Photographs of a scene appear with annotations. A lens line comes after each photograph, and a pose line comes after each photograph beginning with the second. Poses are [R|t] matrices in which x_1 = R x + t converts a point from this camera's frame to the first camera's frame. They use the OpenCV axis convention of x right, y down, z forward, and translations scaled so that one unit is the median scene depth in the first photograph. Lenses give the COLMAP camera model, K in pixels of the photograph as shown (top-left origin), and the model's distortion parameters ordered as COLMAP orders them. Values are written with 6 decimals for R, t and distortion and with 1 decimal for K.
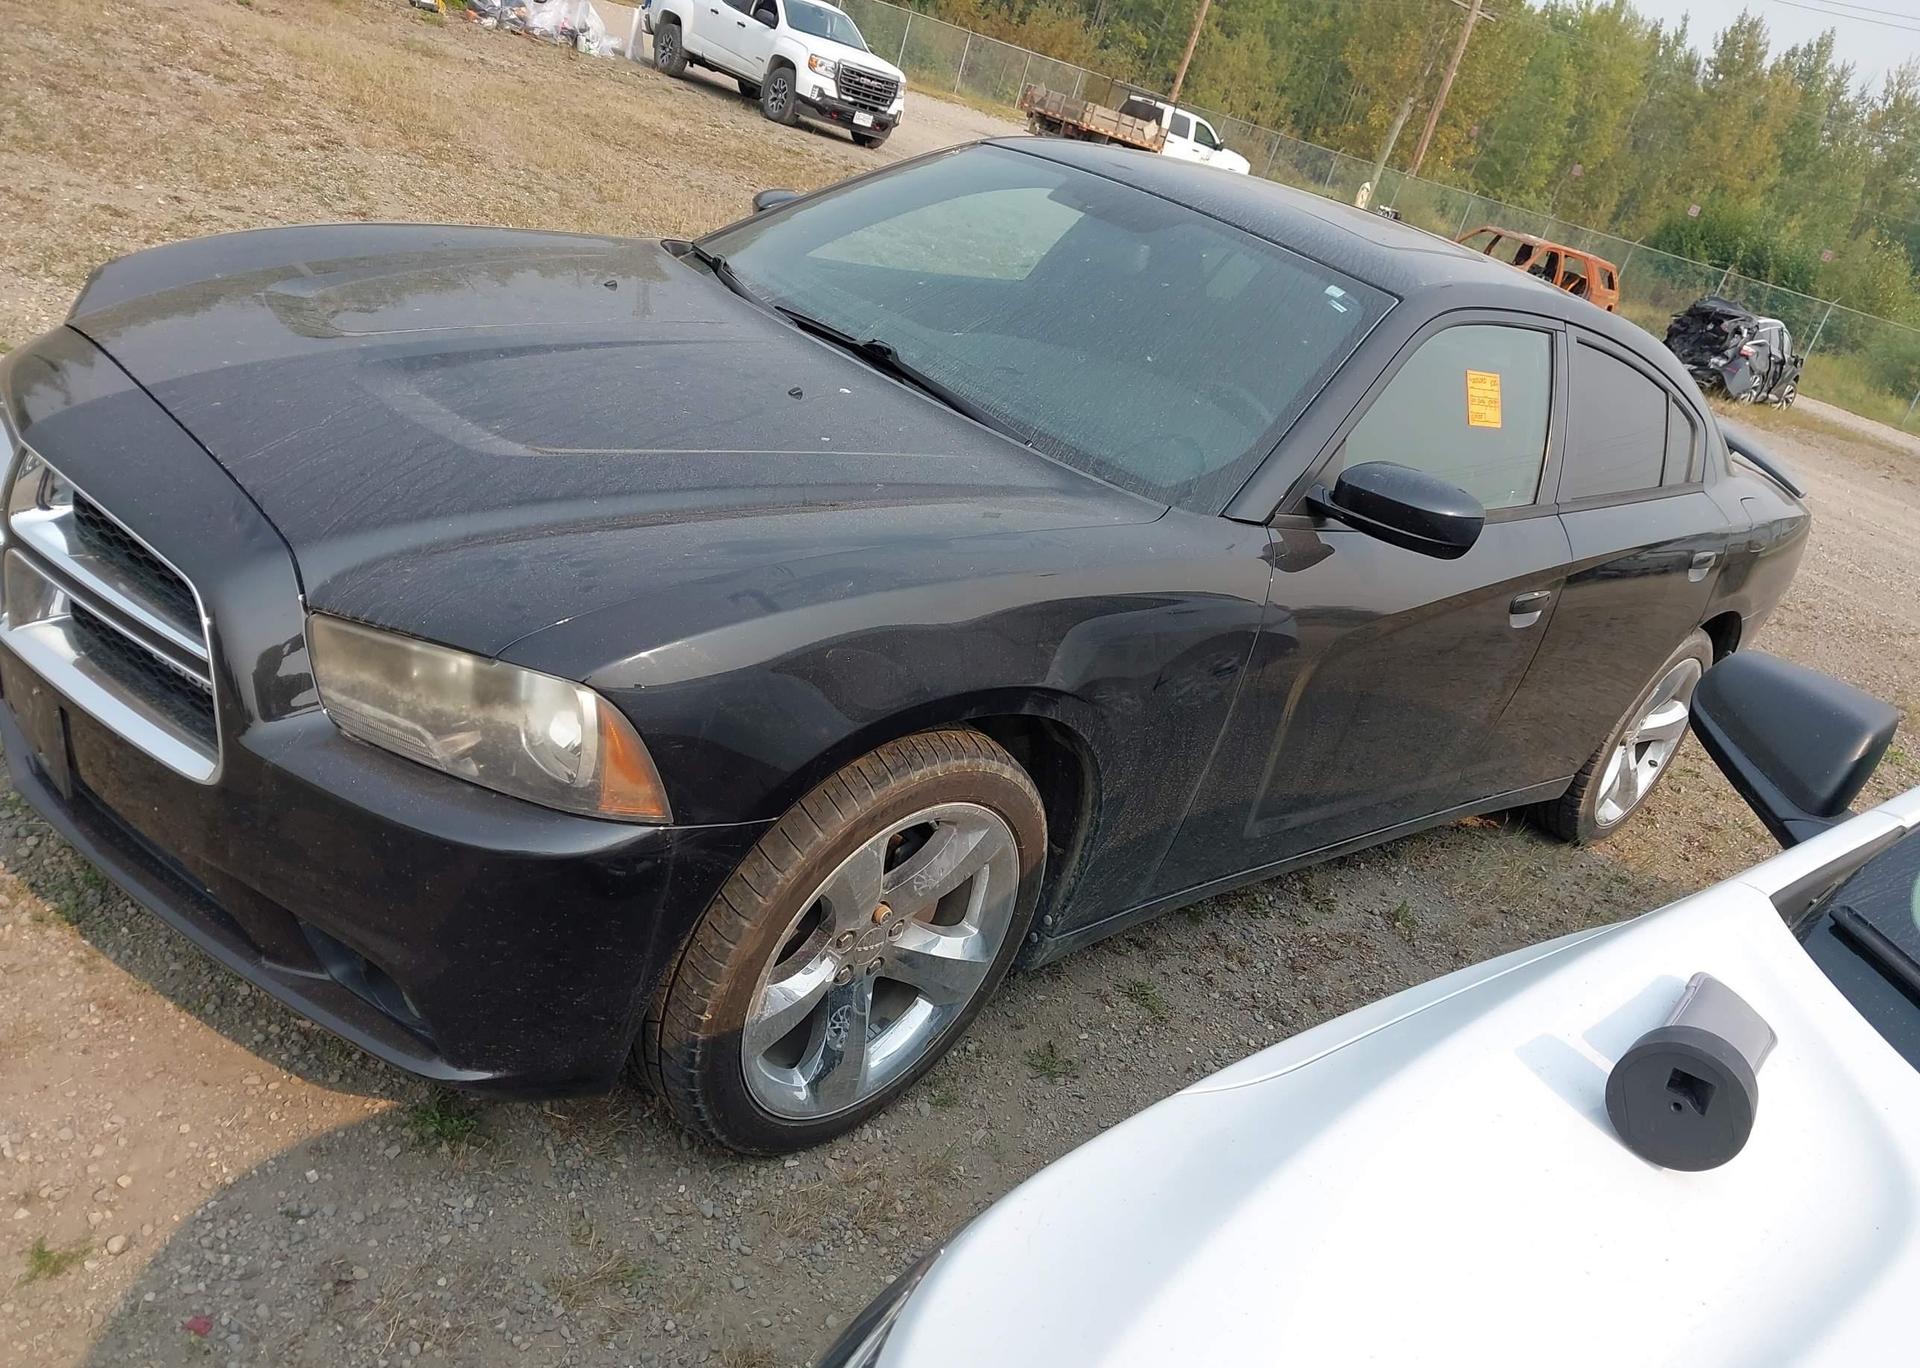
lens RADIAL K [[1479.7, 0, 960.9], [0, 1479.7, 733.5], [0, 0, 1]] dist [0.084434, -0.117771]
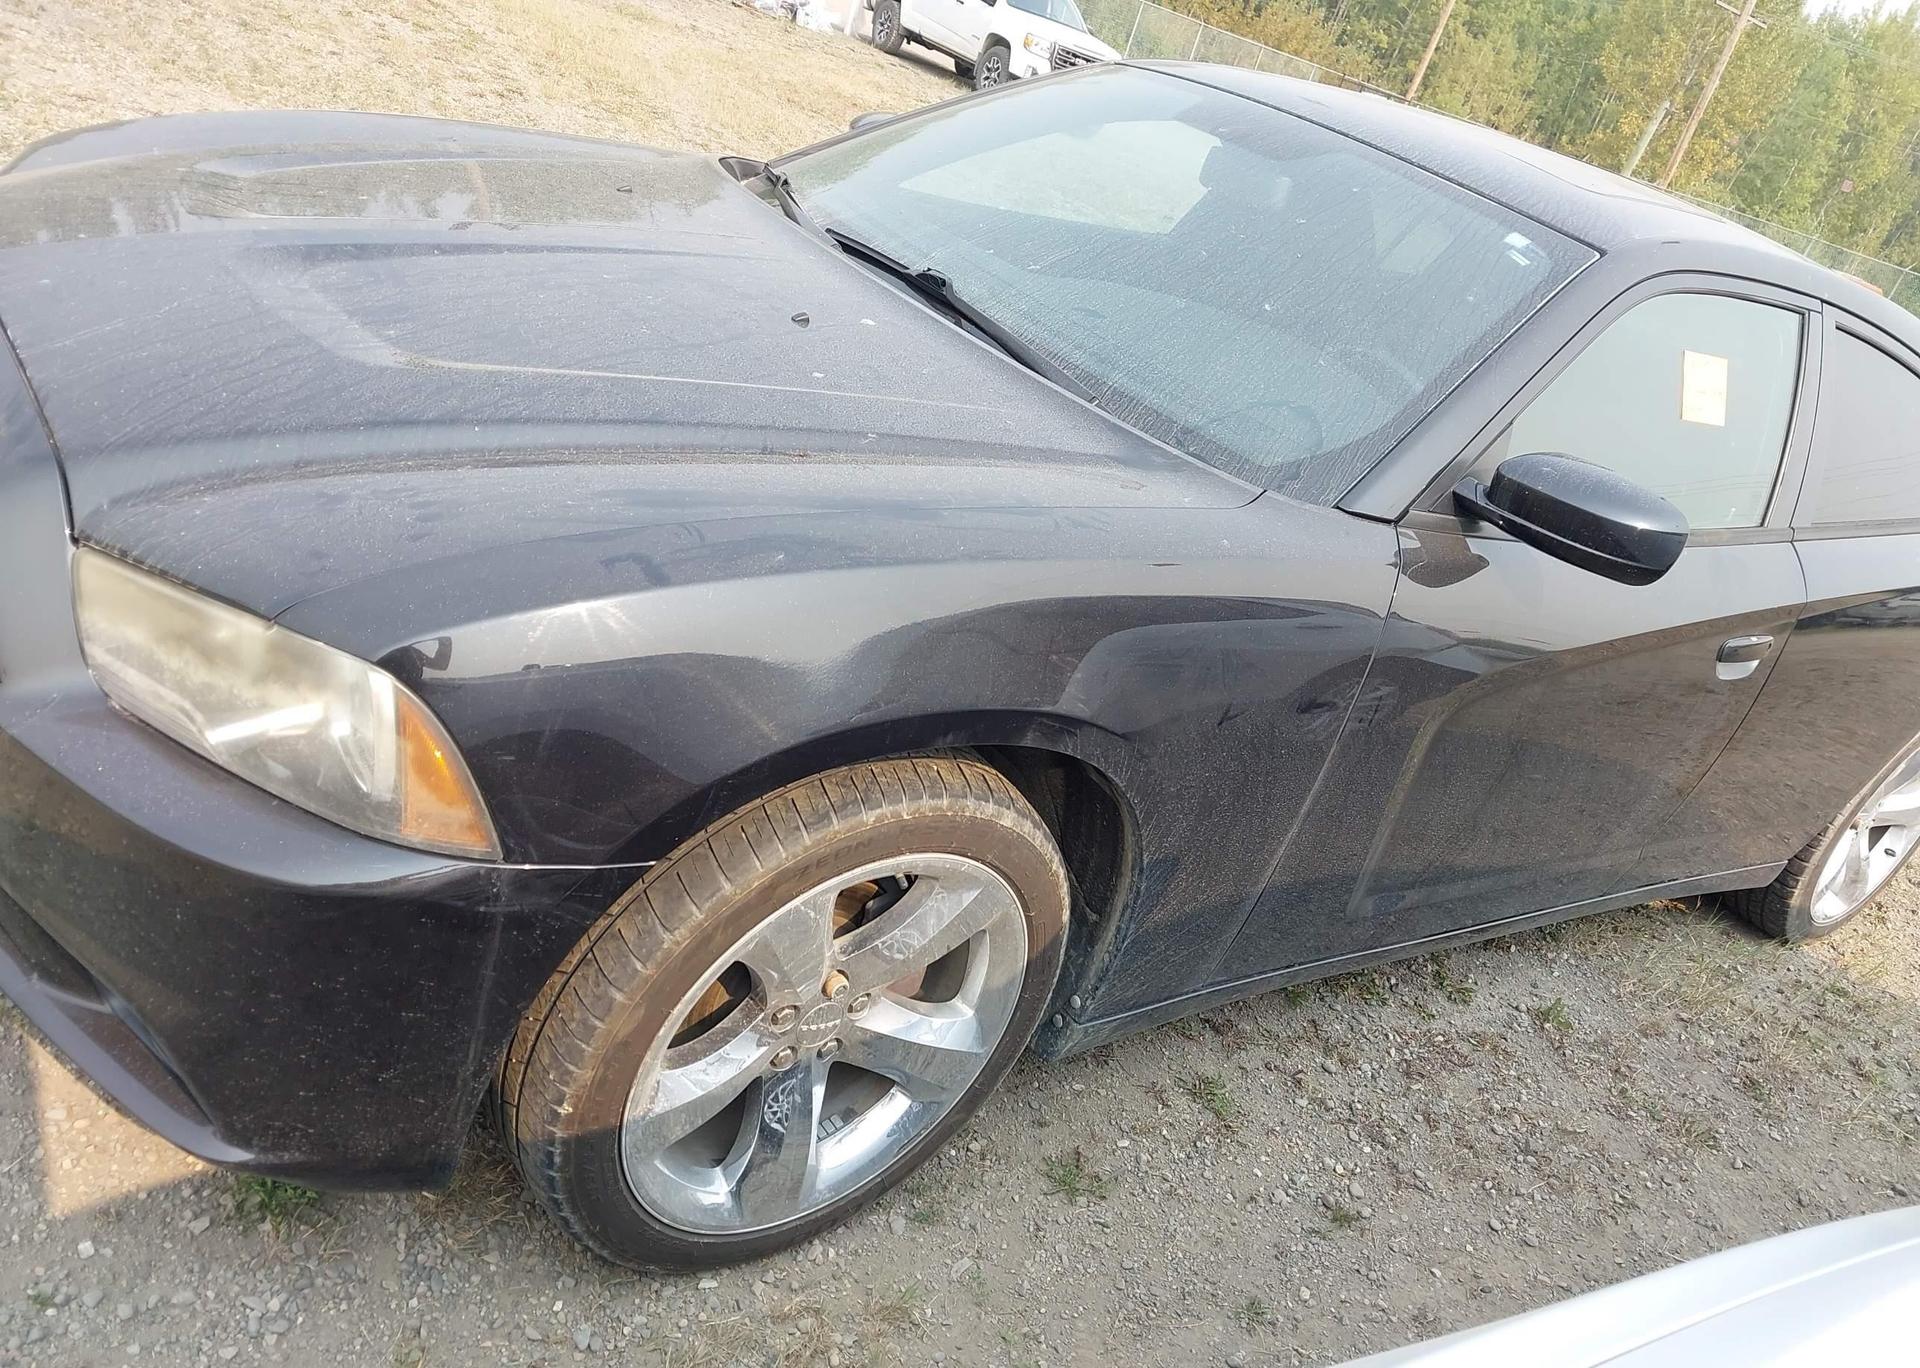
lens RADIAL K [[1520.7, 0, 961.0], [0, 1520.7, 718.4], [0, 0, 1]] dist [0.018092, -0.010659]
pose [[0.990387, 0.079717, -0.113042, 0.078712], [-0.080602, 0.996741, -0.003278, -0.017979], [0.112412, 0.012358, 0.993585, 0.185303]]
